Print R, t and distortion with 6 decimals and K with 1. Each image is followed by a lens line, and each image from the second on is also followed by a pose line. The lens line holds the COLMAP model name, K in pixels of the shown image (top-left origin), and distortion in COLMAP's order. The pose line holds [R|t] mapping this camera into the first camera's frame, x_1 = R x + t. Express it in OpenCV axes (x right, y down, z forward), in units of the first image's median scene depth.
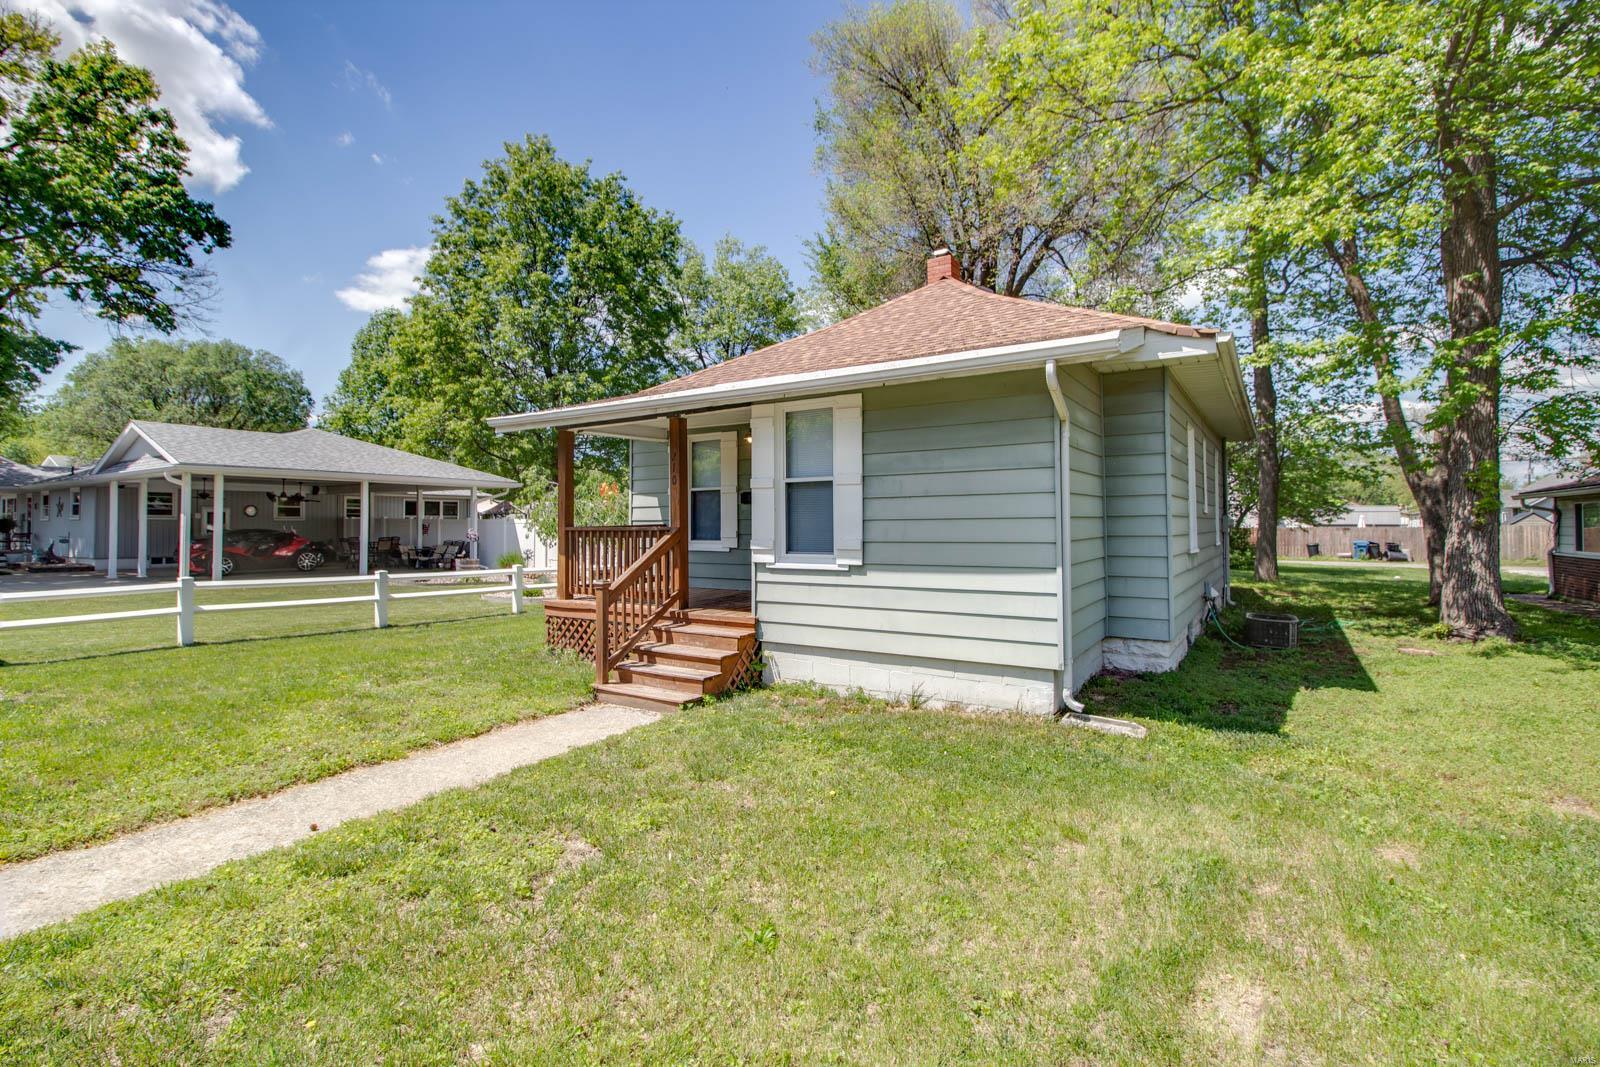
lens RADIAL K [[728.1, 0, 806.5], [0, 728.1, 510.9], [0, 0, 1]] dist [0.021744, 0.000060]
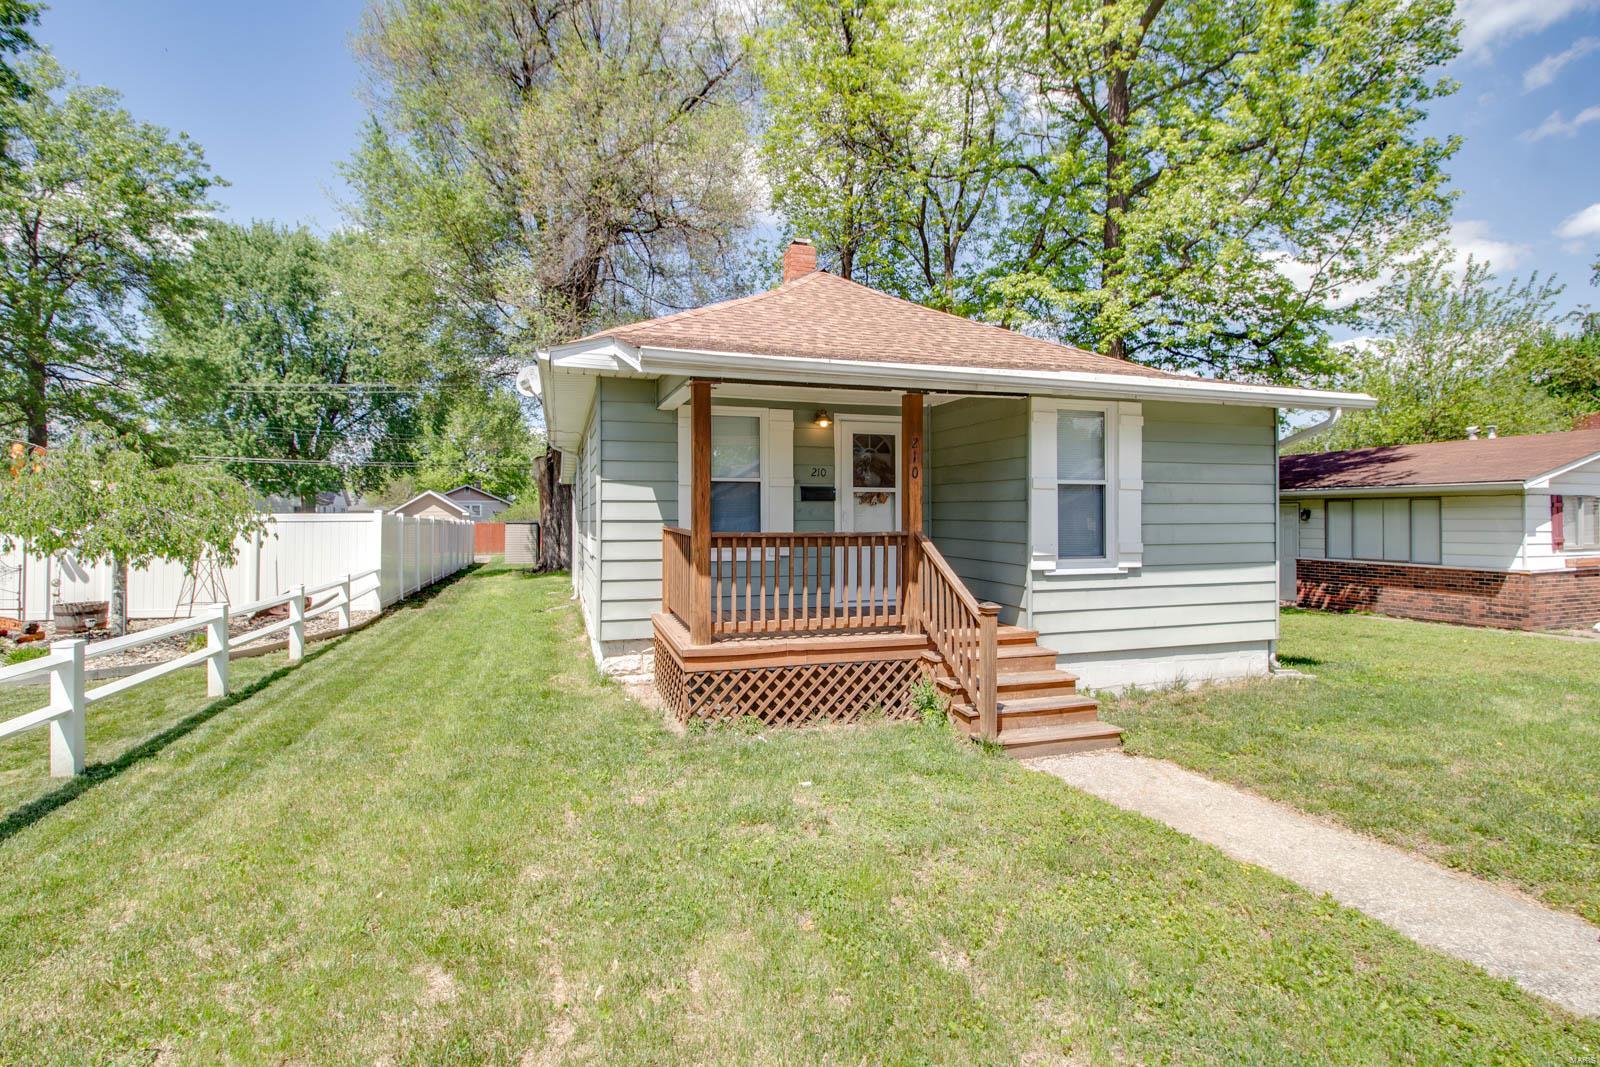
lens RADIAL K [[753.4, 0, 804.1], [0, 753.4, 509.9], [0, 0, 1]] dist [0.001408, -0.000106]
pose [[0.635411, 0.011770, 0.772084, -0.288752], [-0.015869, 0.999872, -0.002182, 0.000625], [-0.772011, -0.010866, 0.635516, 0.184835]]
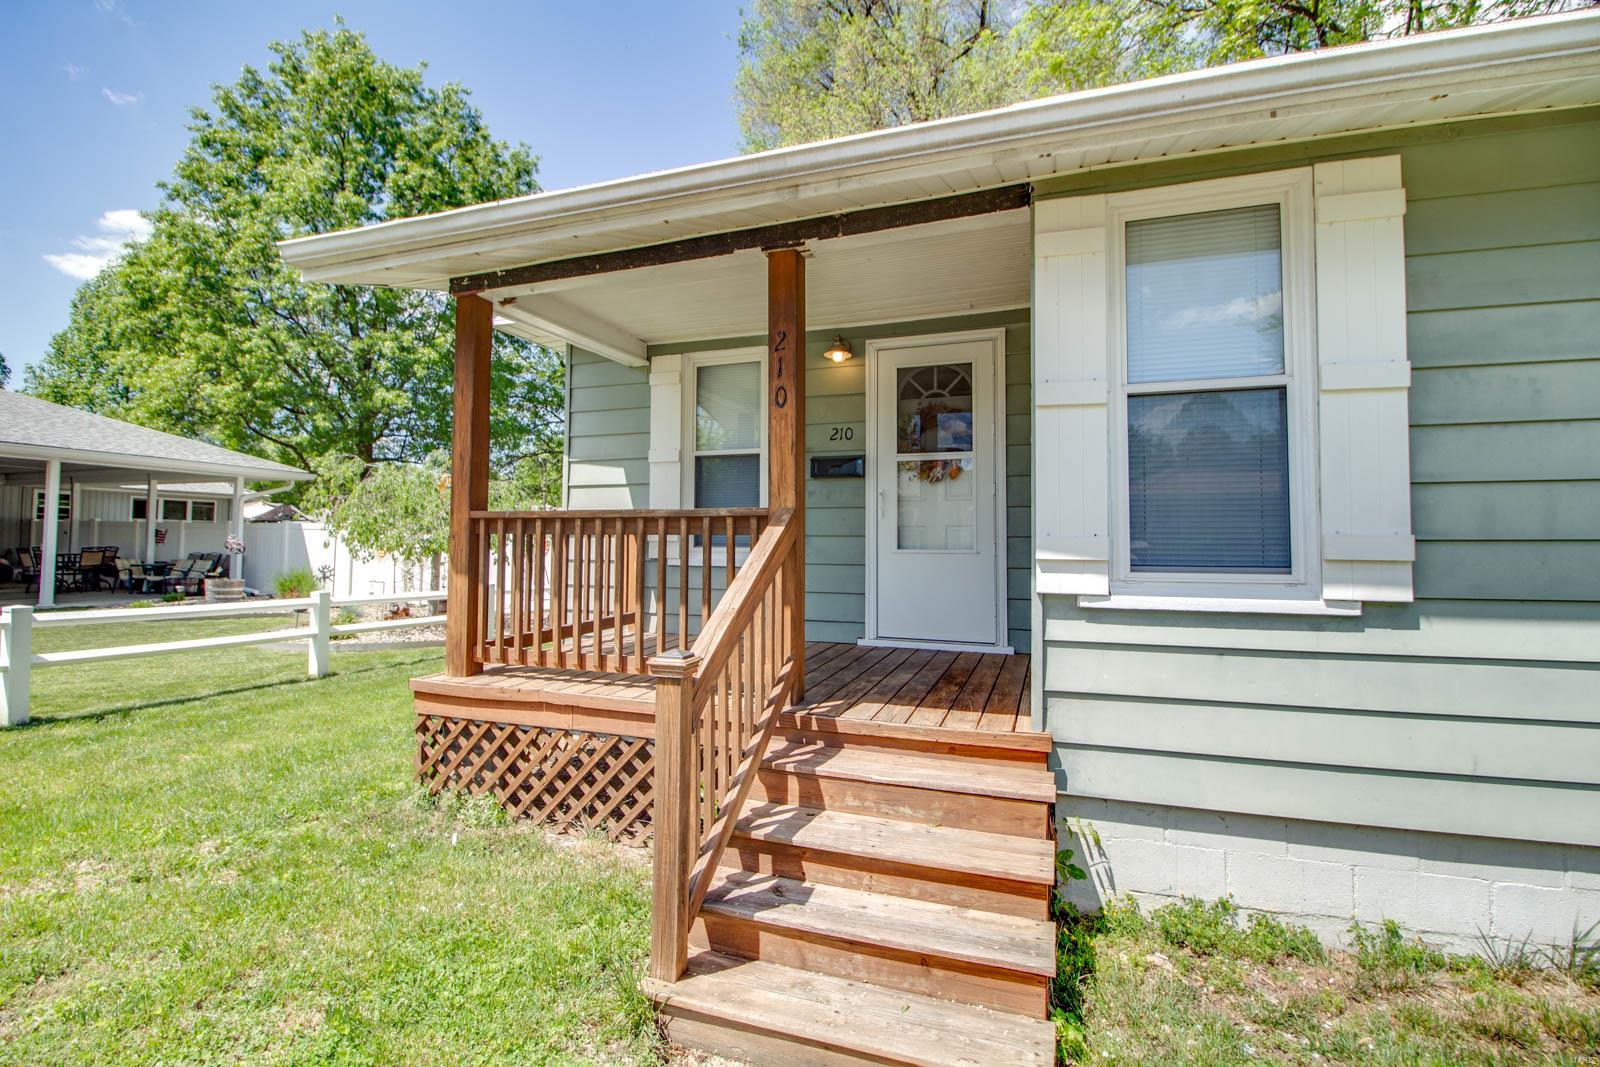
lens RADIAL K [[724.5, 0, 798.4], [0, 724.5, 516.0], [0, 0, 1]] dist [-0.002830, -0.008975]
pose [[0.972762, 0.018234, 0.231086, -0.086265], [-0.013842, 0.999692, -0.020612, 0.011355], [-0.231390, 0.016852, 0.972715, 0.191675]]
